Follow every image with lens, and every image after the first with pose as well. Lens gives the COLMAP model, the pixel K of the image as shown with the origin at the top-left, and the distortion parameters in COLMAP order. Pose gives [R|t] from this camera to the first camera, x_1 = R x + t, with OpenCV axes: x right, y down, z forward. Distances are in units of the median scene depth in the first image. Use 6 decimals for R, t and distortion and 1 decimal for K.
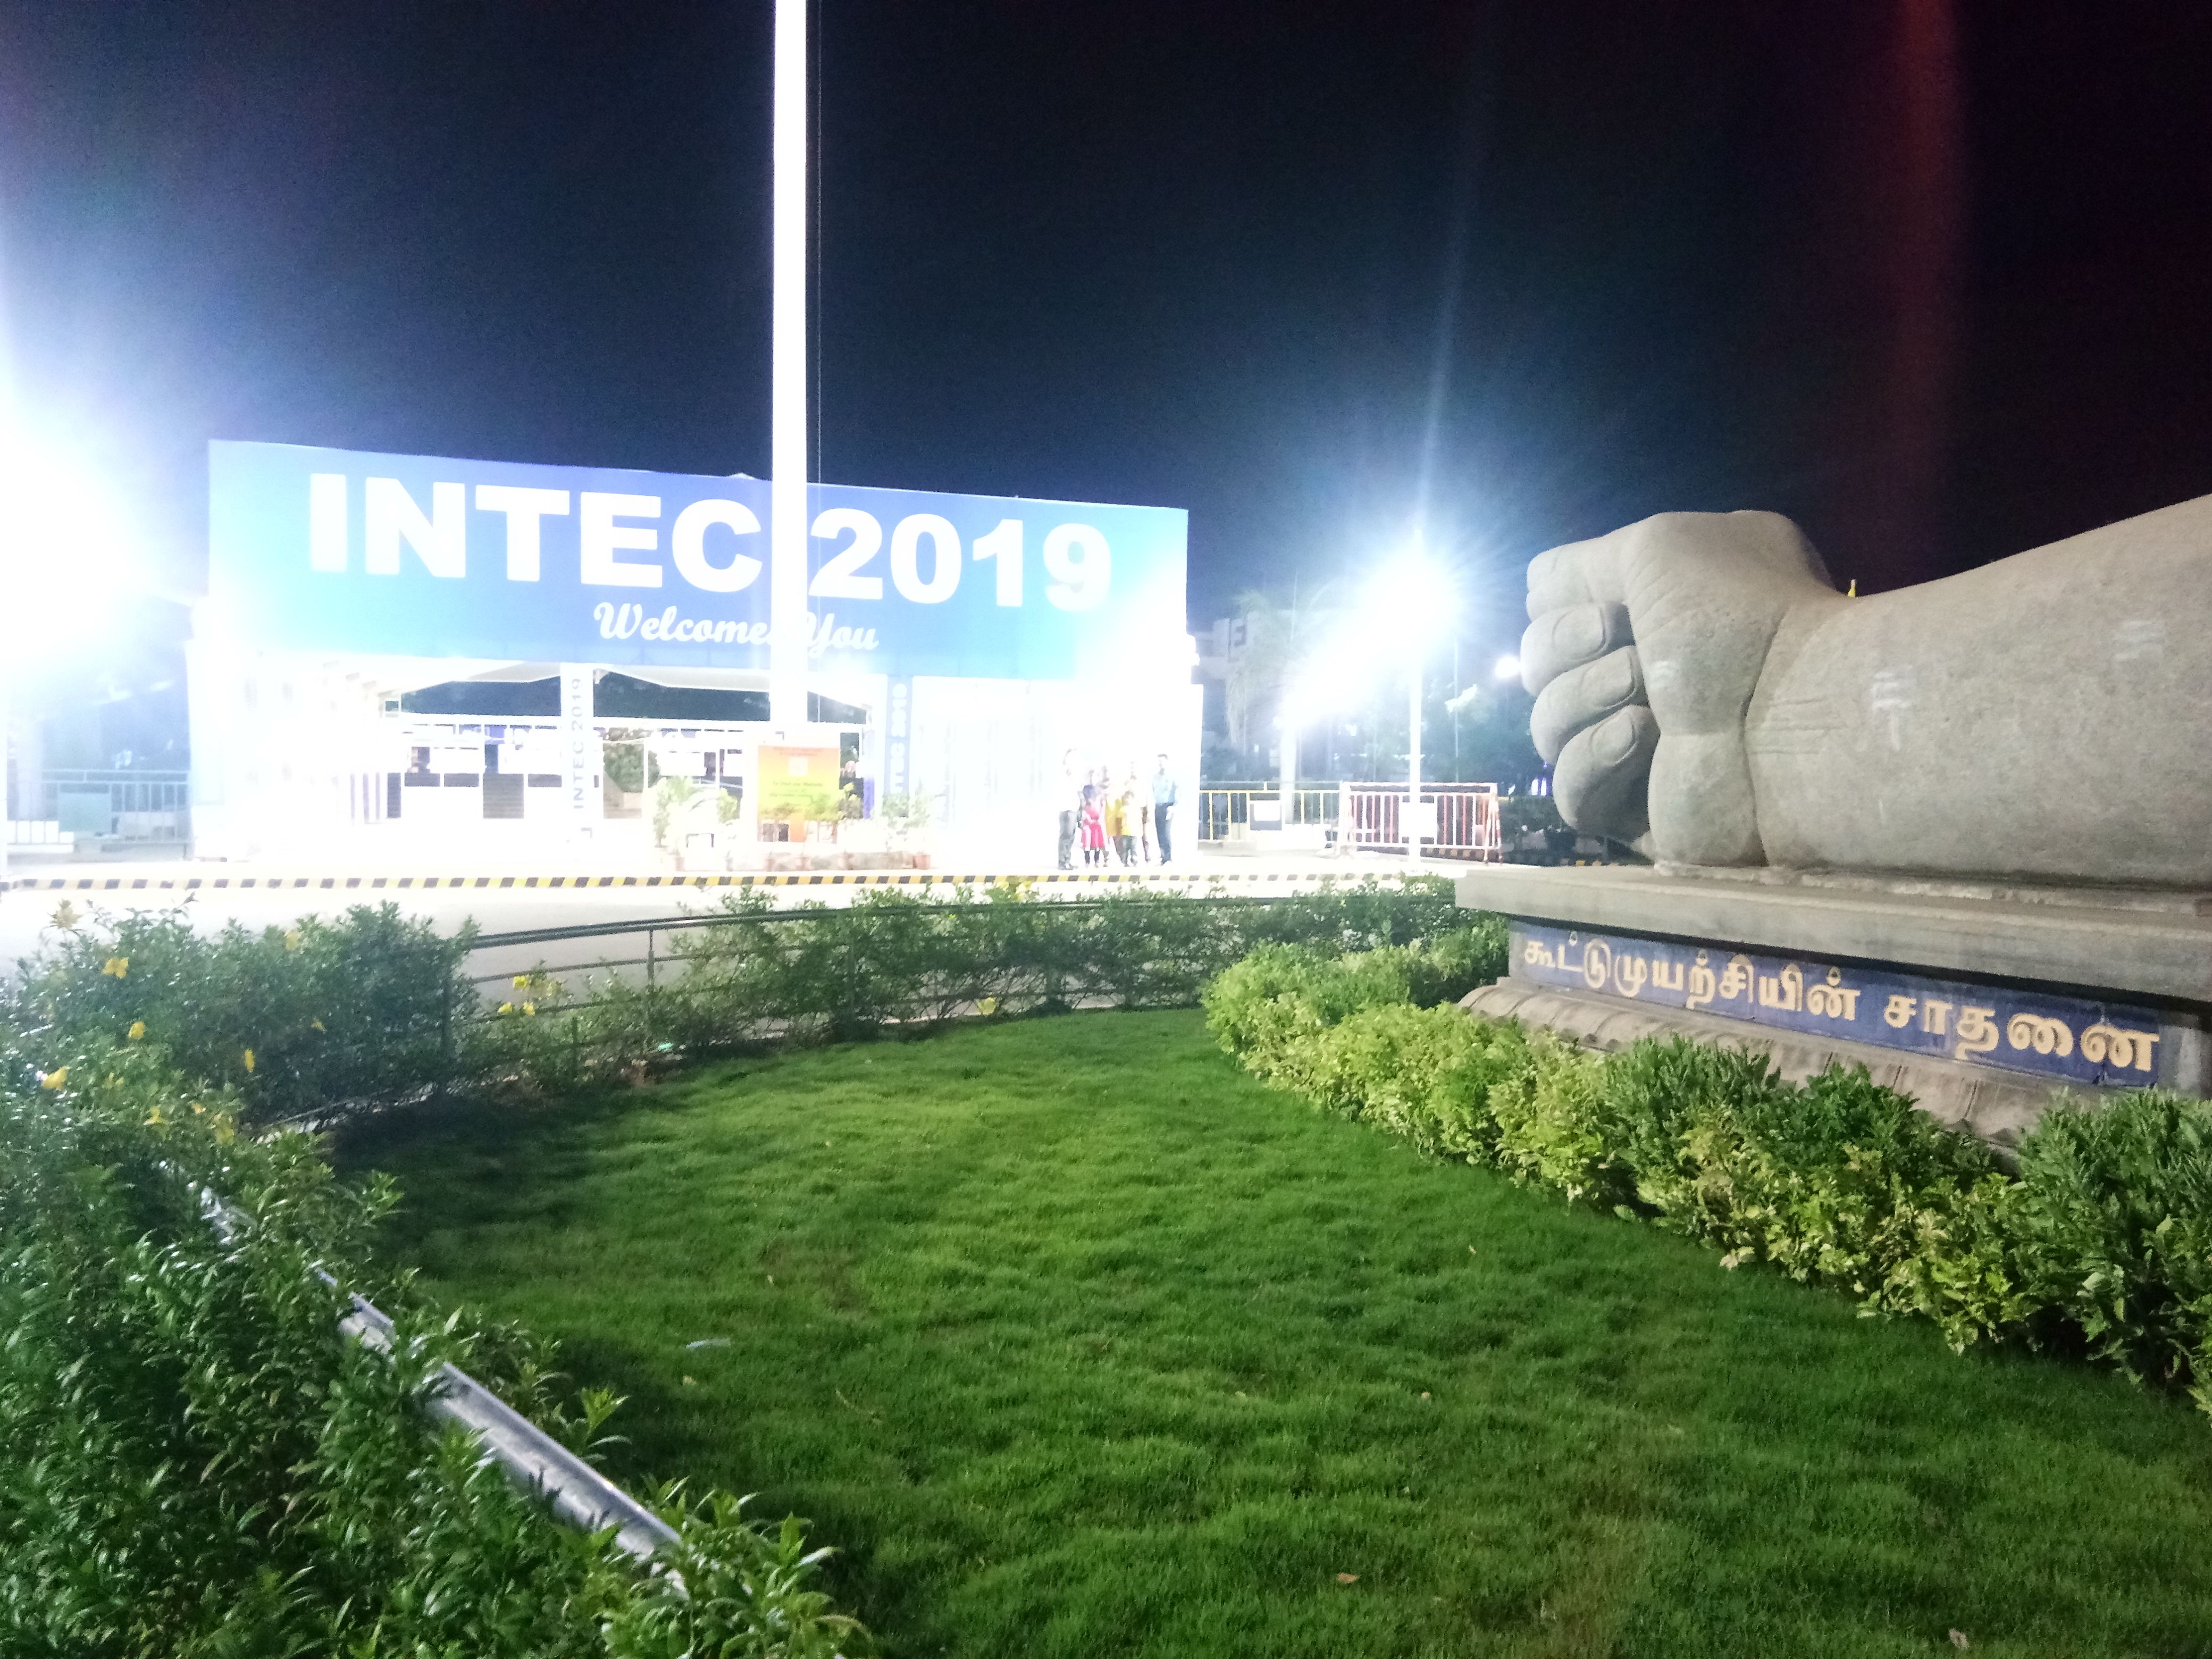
lens RADIAL K [[1742.3, 0, 1101.2], [0, 1742.3, 848.6], [0, 0, 1]] dist [0.098129, -0.140561]
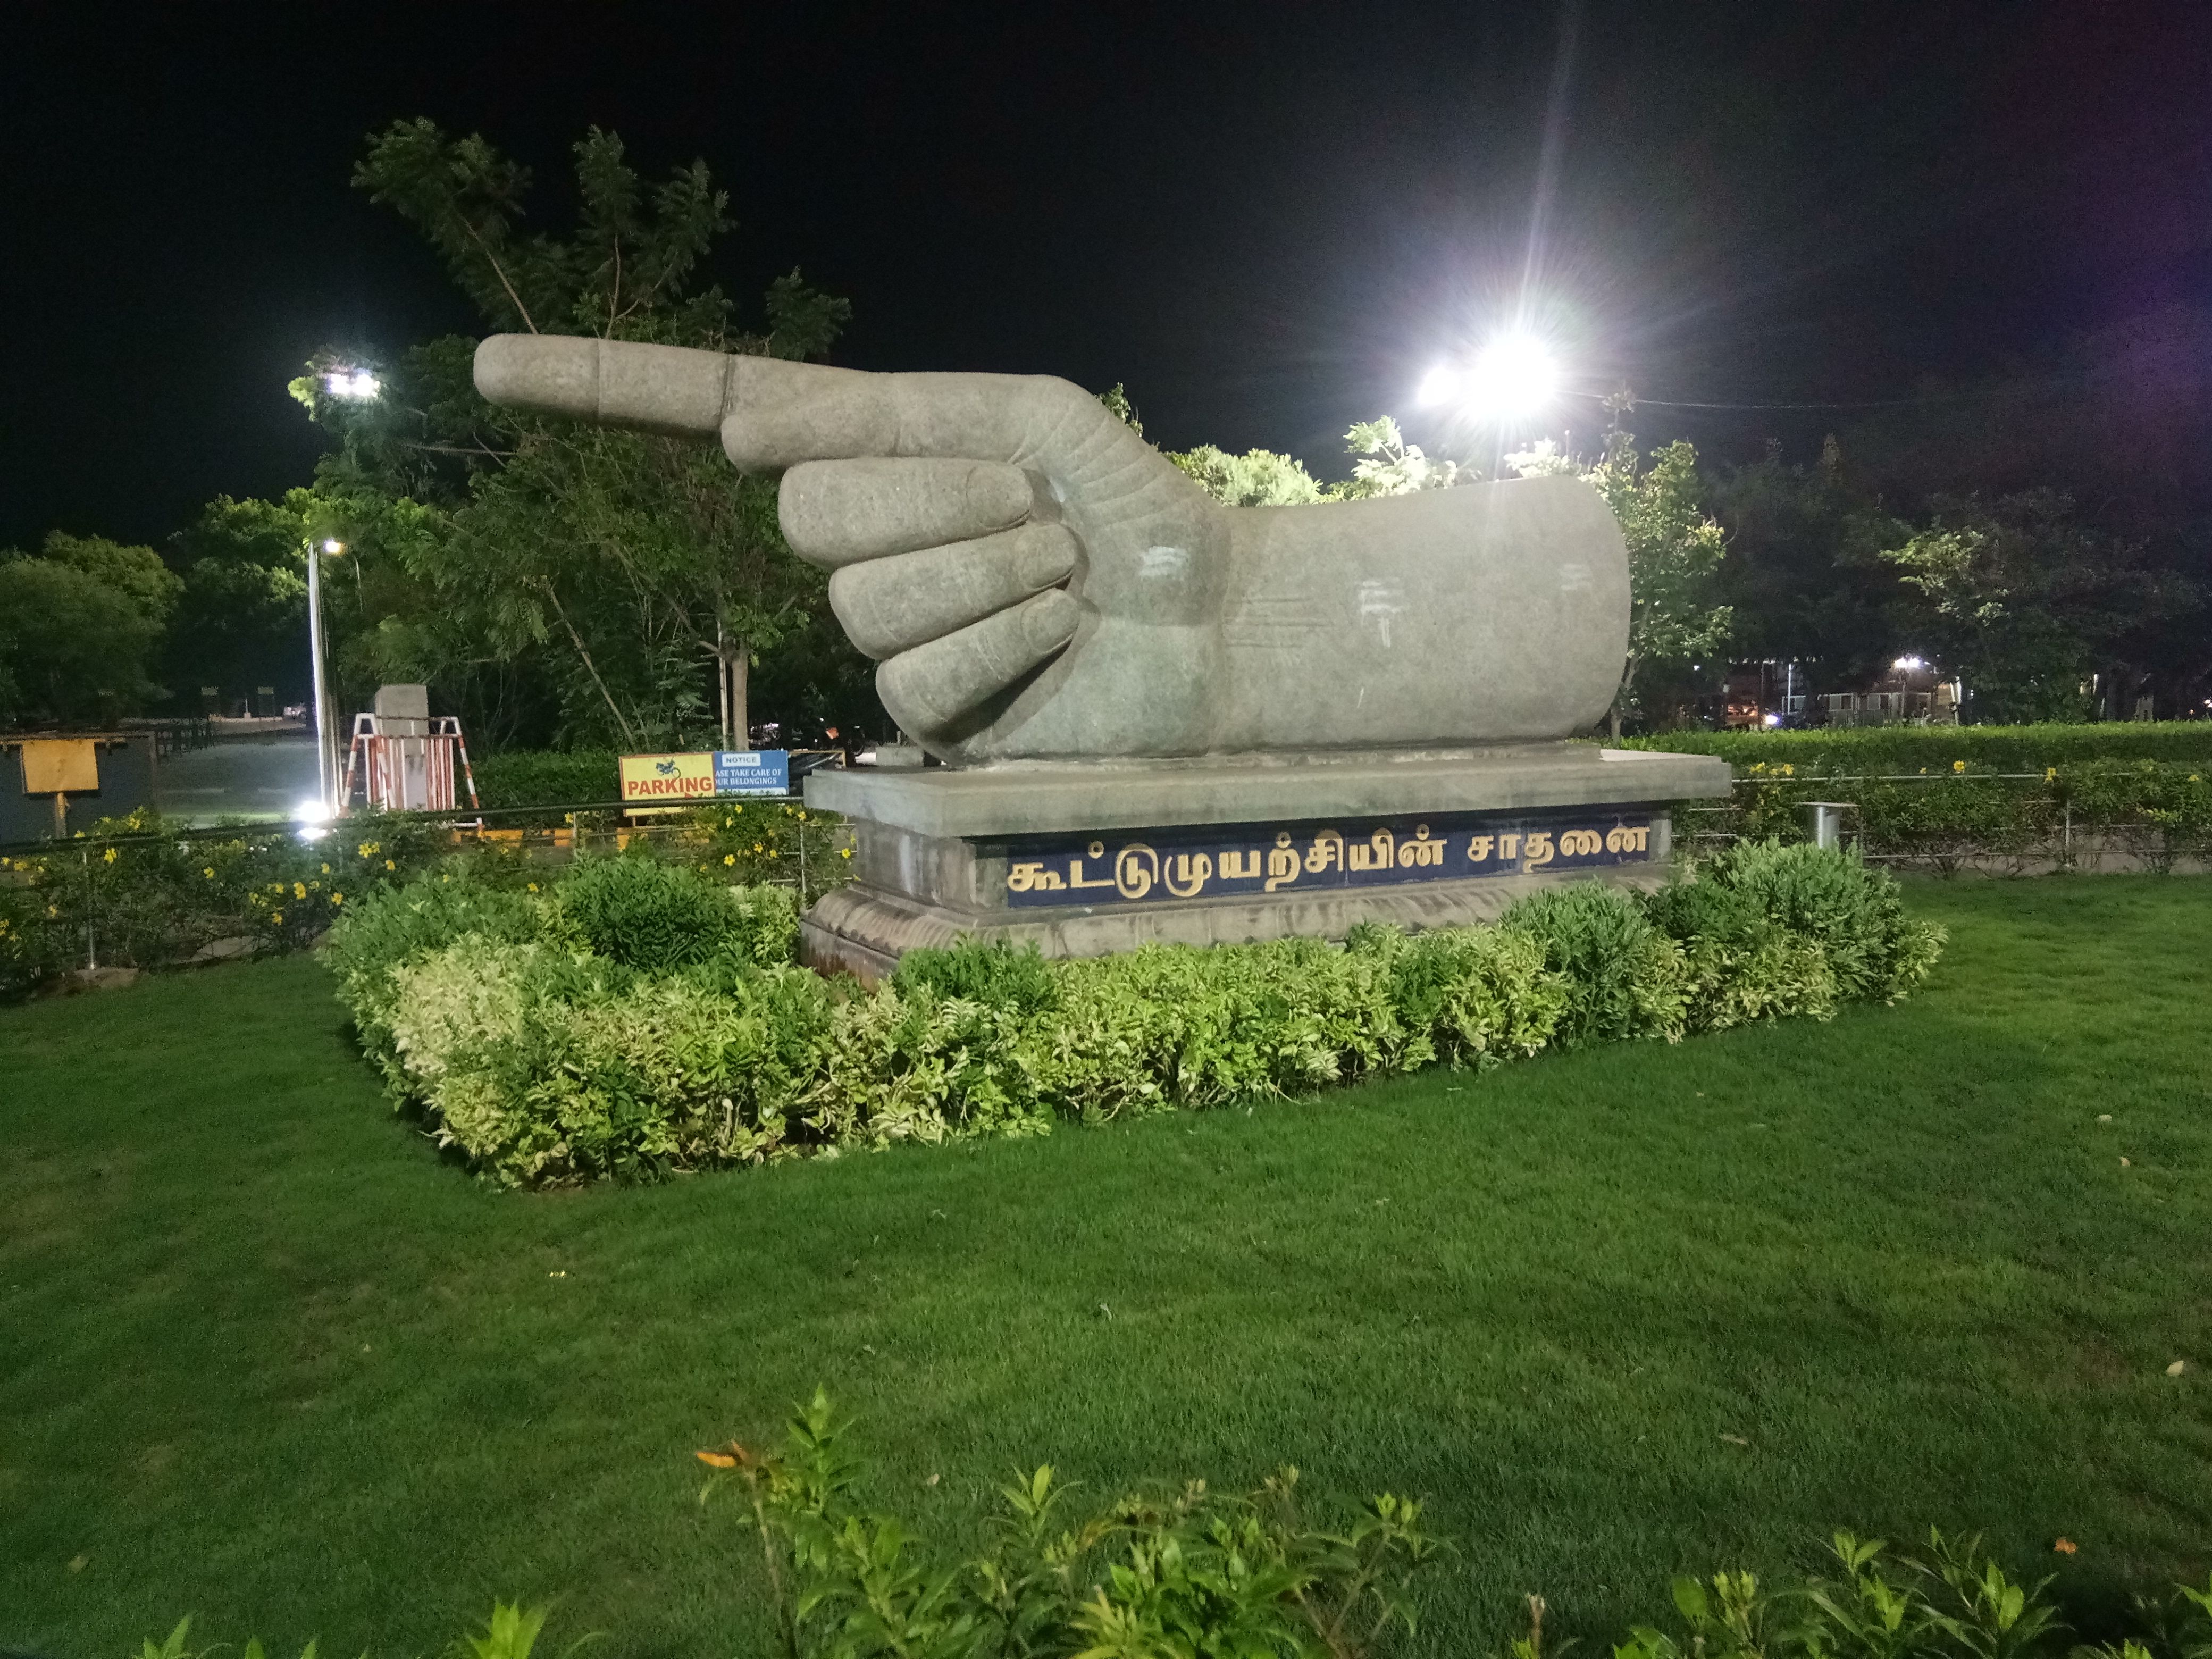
lens RADIAL K [[1742.3, 0, 1101.2], [0, 1742.3, 848.6], [0, 0, 1]] dist [0.098129, -0.140561]
pose [[-0.123290, -0.106231, 0.986668, -0.752151], [0.039828, 0.992923, 0.111882, -0.060697], [-0.991571, 0.053091, -0.118187, 1.359782]]
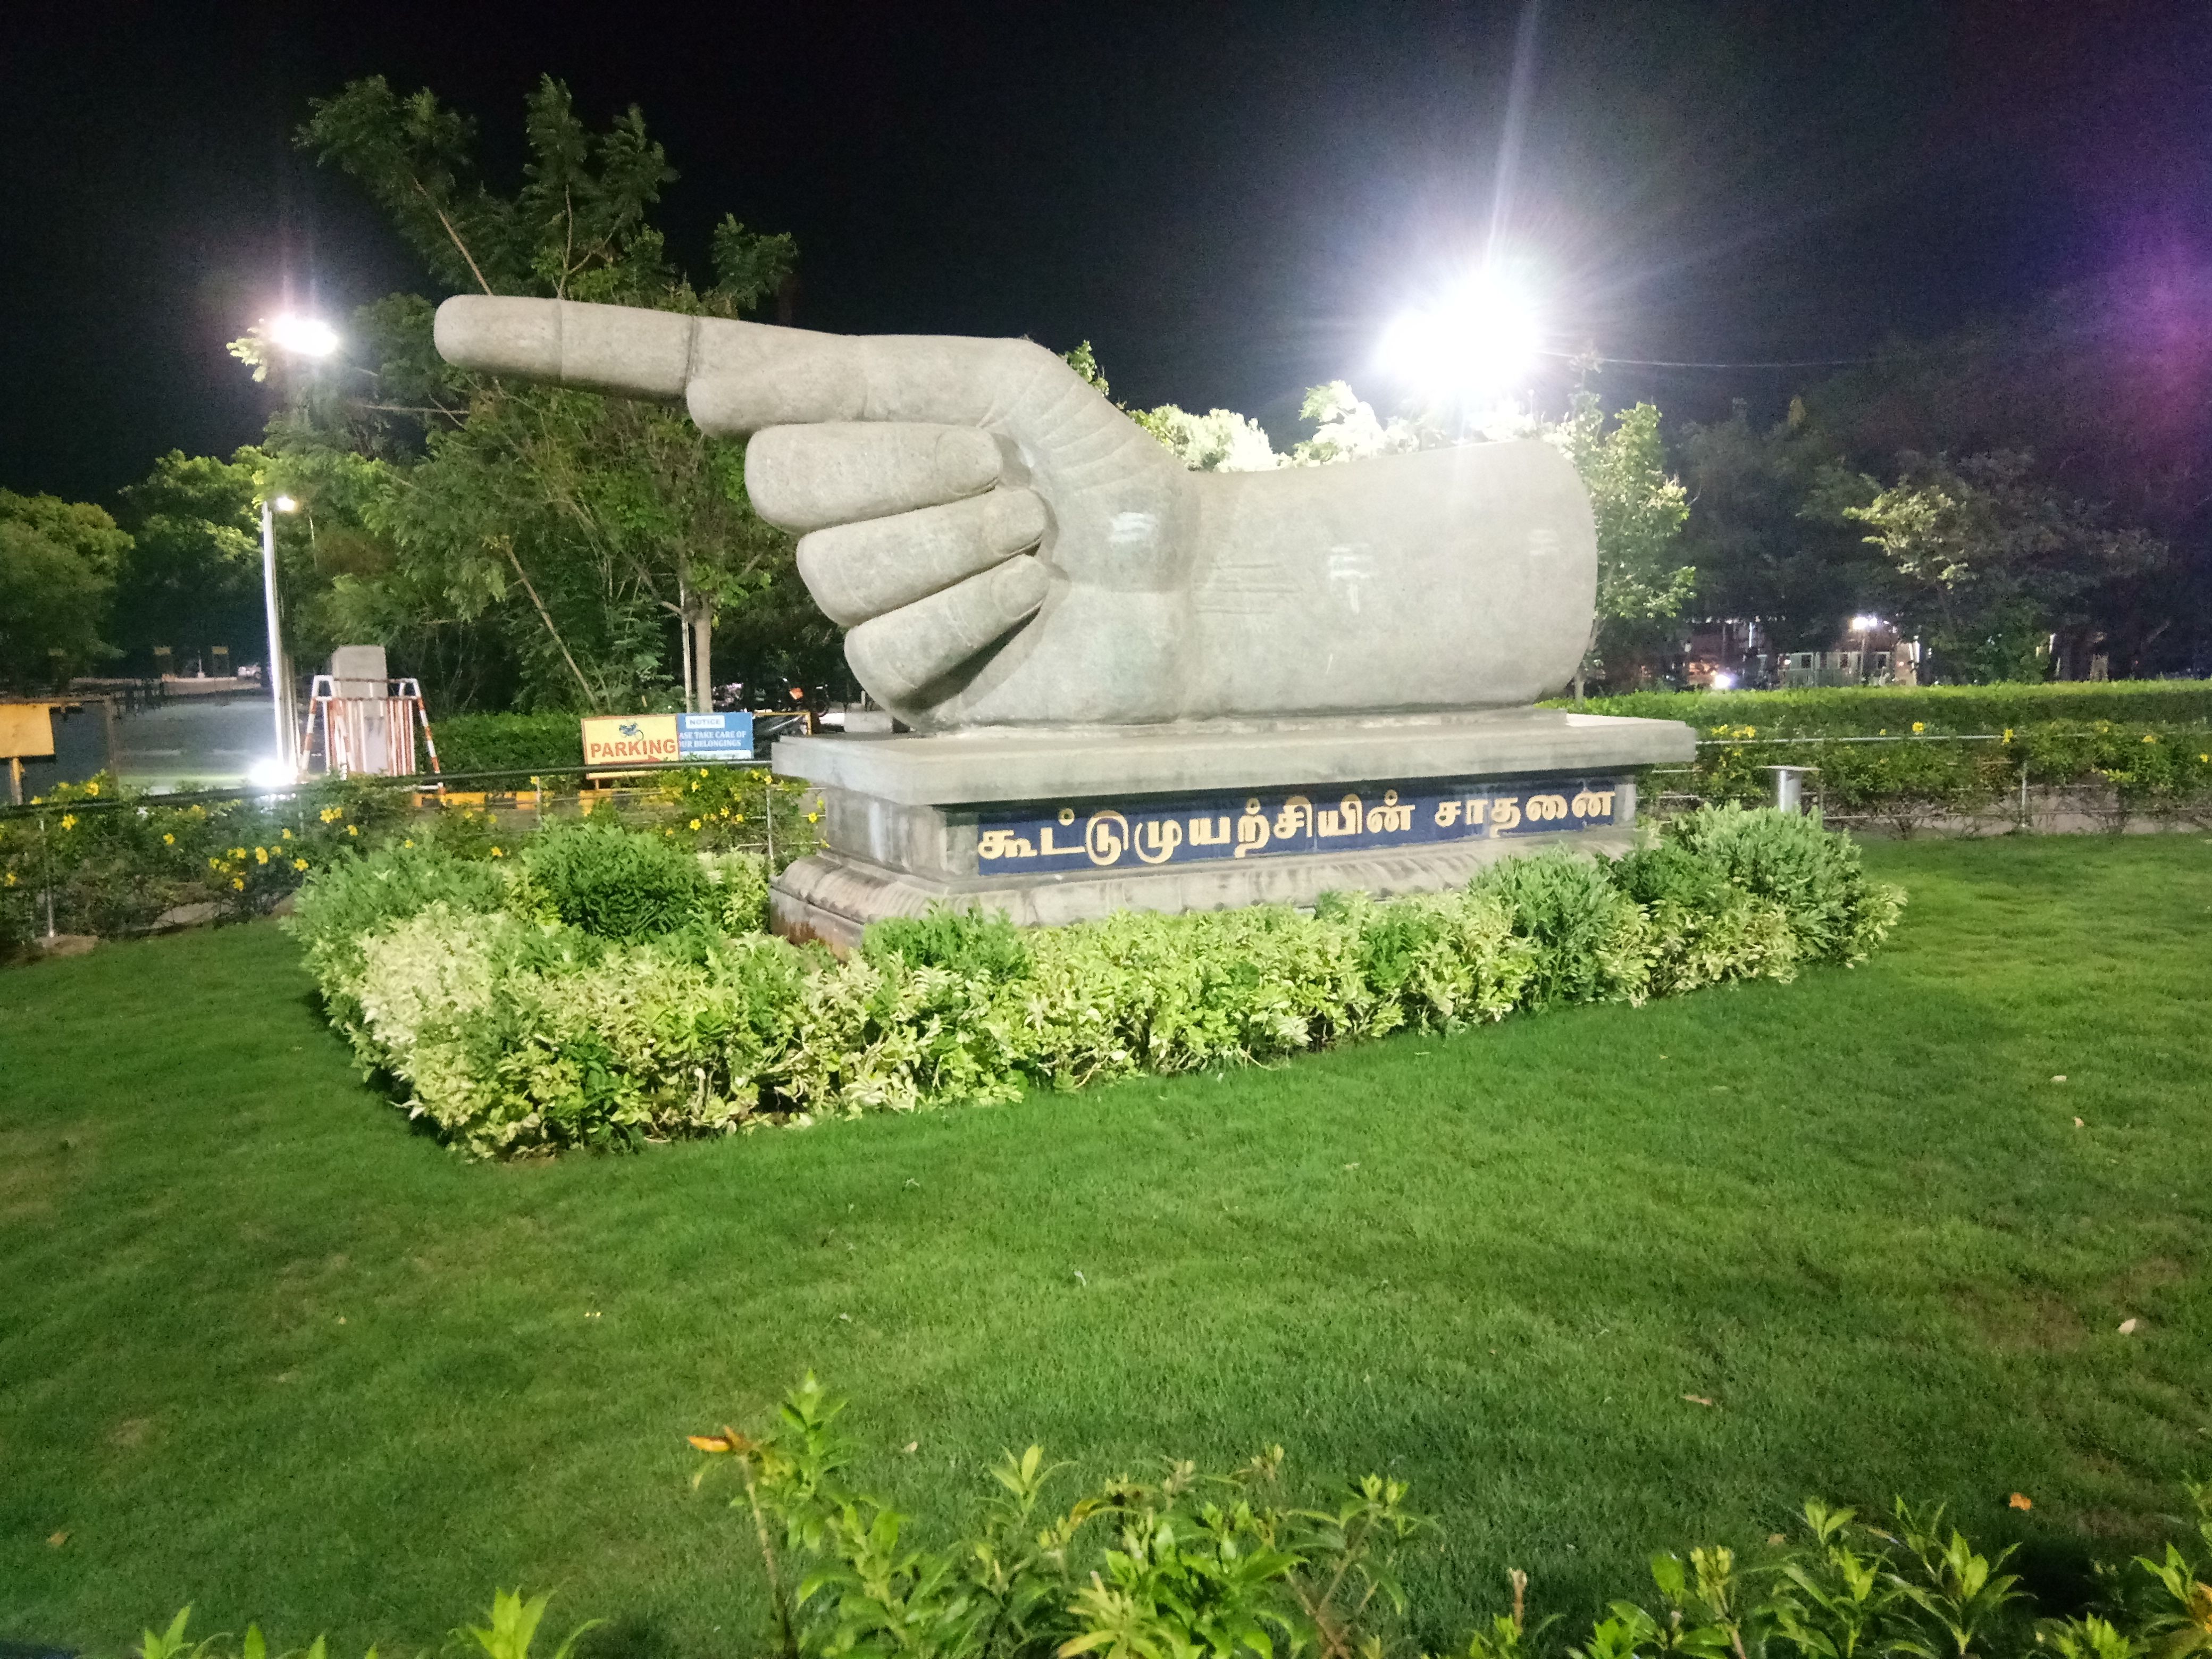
lens RADIAL K [[1742.3, 0, 1101.2], [0, 1742.3, 848.6], [0, 0, 1]] dist [0.098129, -0.140561]
pose [[-0.143225, -0.128521, 0.981310, -0.753220], [0.039845, 0.989980, 0.135472, -0.065552], [-0.988888, 0.058504, -0.136669, 1.362949]]
